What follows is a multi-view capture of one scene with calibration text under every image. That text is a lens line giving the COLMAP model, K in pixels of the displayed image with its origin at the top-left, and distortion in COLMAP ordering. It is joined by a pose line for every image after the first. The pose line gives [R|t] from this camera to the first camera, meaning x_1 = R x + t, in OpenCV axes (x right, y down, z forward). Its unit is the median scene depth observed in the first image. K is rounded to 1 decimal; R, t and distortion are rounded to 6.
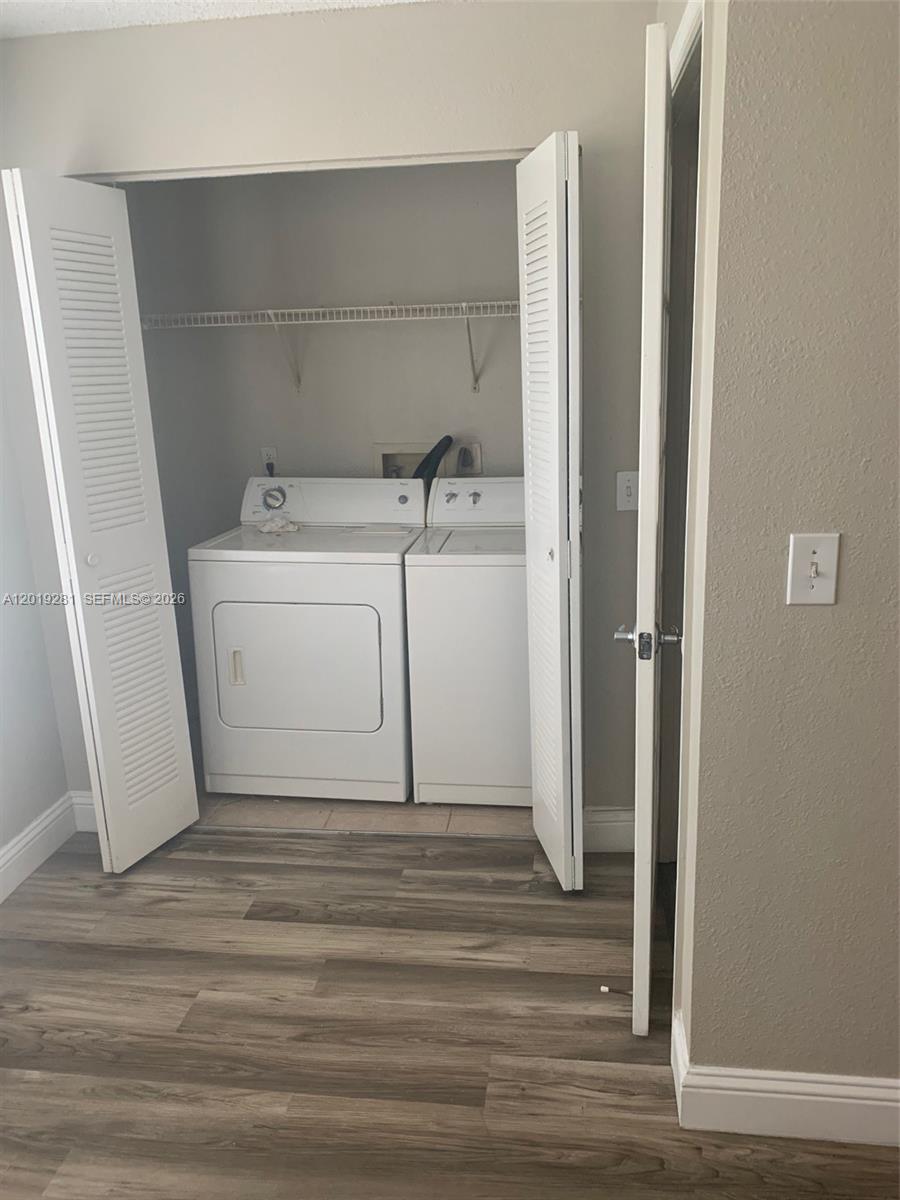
lens RADIAL K [[893.5, 0, 451.6], [0, 893.5, 582.4], [0, 0, 1]] dist [0.101765, -0.137196]
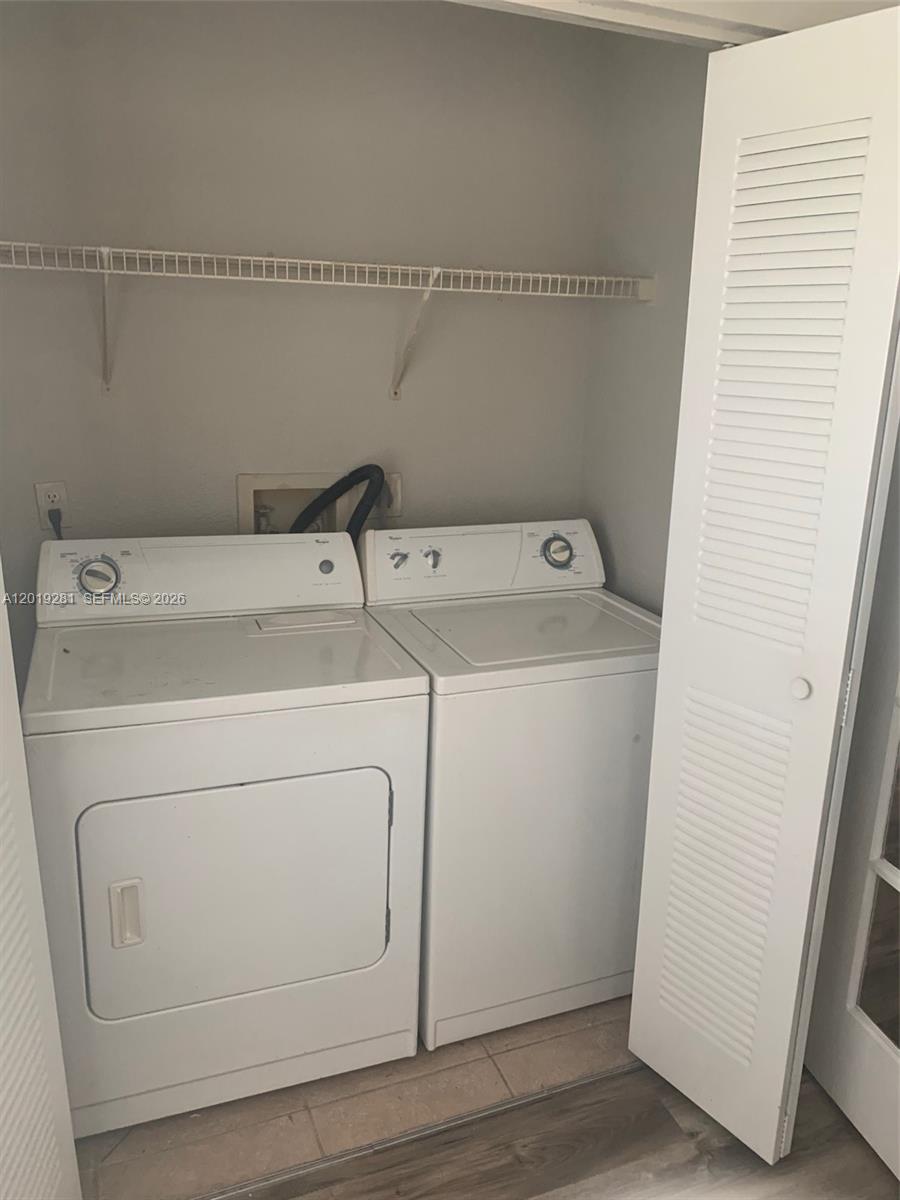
lens RADIAL K [[893.5, 0, 451.6], [0, 893.5, 582.4], [0, 0, 1]] dist [0.101765, -0.137196]
pose [[0.873875, -0.075614, 0.480233, -0.288422], [0.060143, 0.997057, 0.047548, -0.107655], [-0.482415, -0.012669, 0.875851, 0.396847]]
